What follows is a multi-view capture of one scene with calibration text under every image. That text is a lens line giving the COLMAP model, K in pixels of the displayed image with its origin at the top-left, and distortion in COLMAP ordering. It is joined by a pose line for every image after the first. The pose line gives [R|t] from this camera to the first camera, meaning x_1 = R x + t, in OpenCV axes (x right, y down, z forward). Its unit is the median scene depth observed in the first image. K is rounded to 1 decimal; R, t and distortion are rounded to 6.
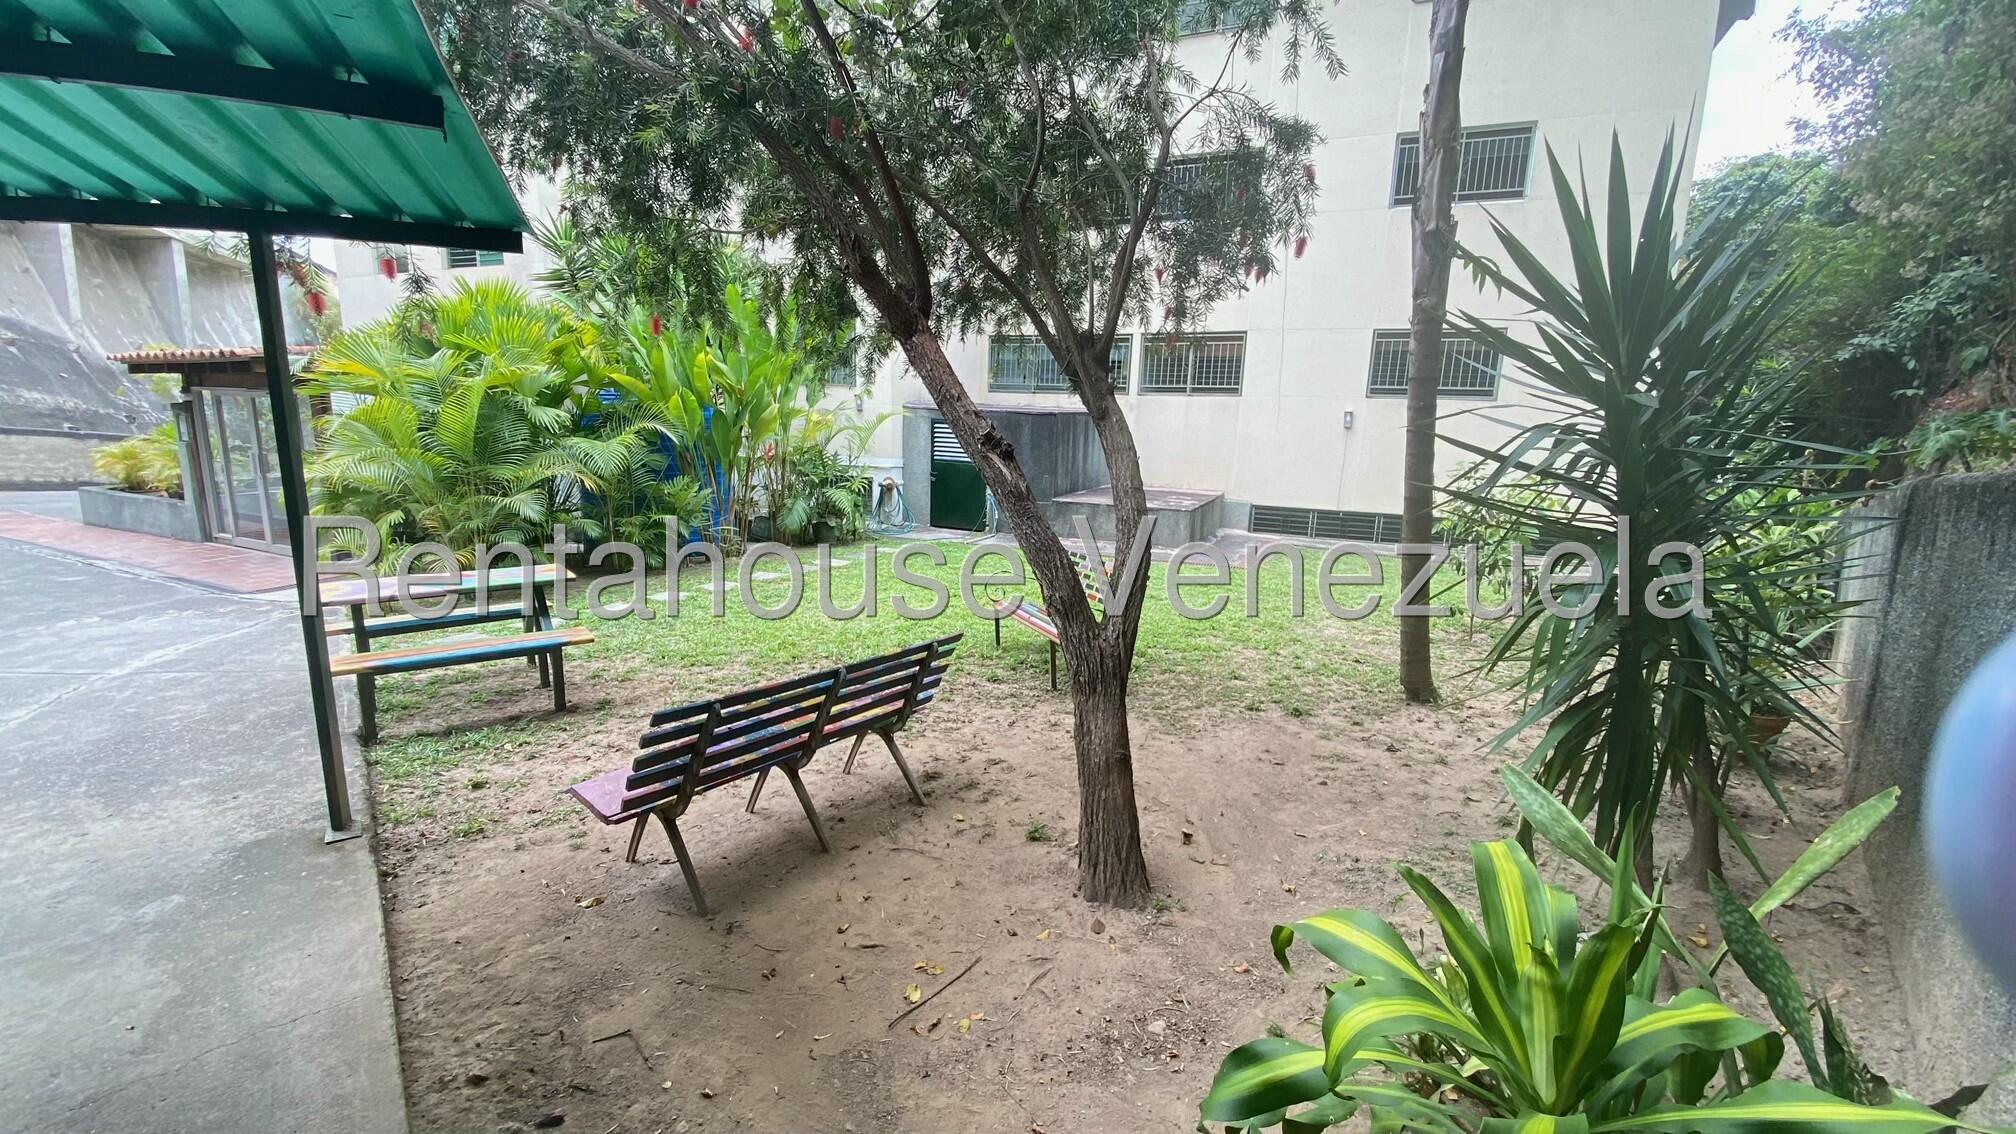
lens RADIAL K [[835.9, 0, 1007.4], [0, 835.9, 577.3], [0, 0, 1]] dist [-0.015348, -0.001409]
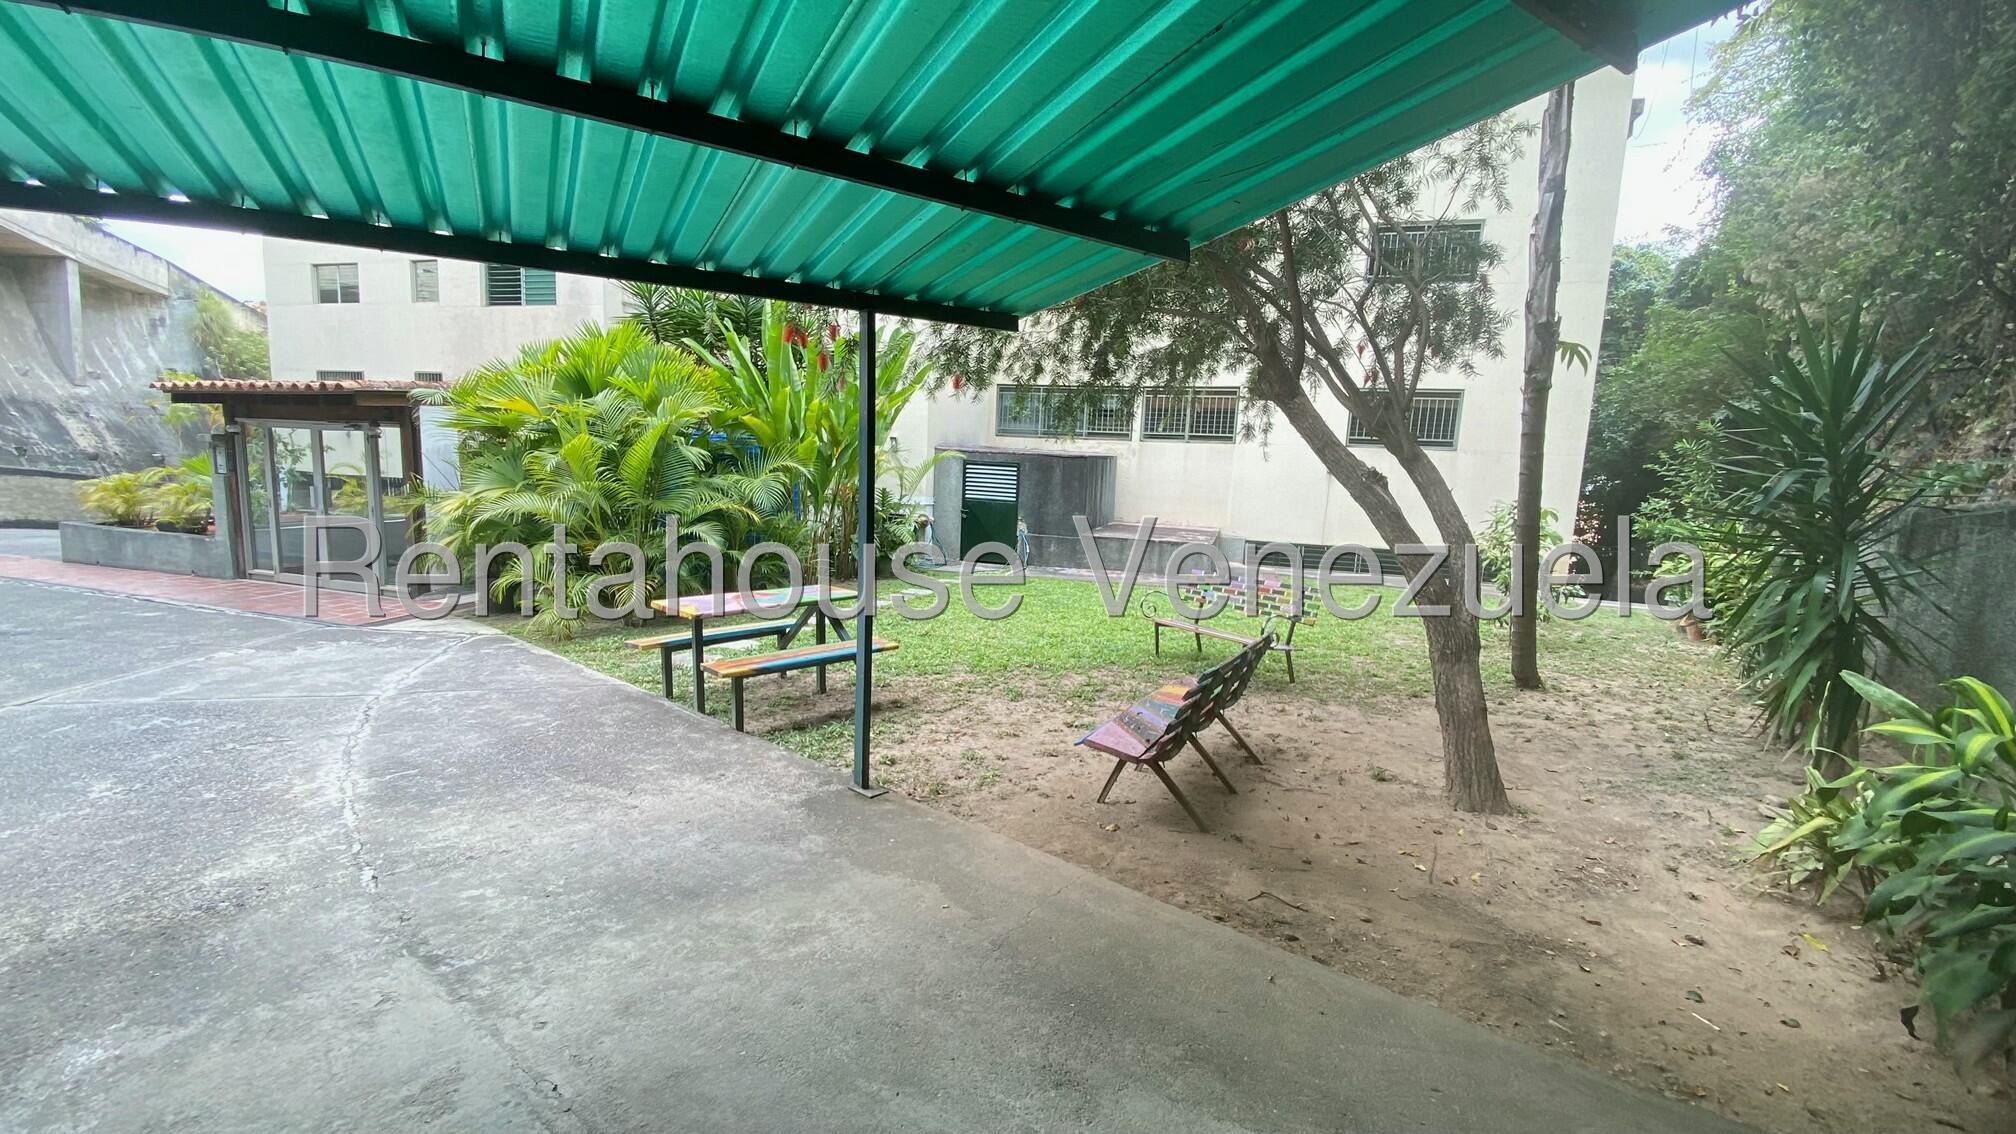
lens RADIAL K [[835.9, 0, 1005.7], [0, 835.9, 570.6], [0, 0, 1]] dist [-0.015348, -0.001409]
pose [[0.991135, -0.006624, 0.132691, -0.191227], [0.014386, 0.998235, -0.057625, 0.014231], [-0.132075, 0.059023, 0.989481, -0.061383]]
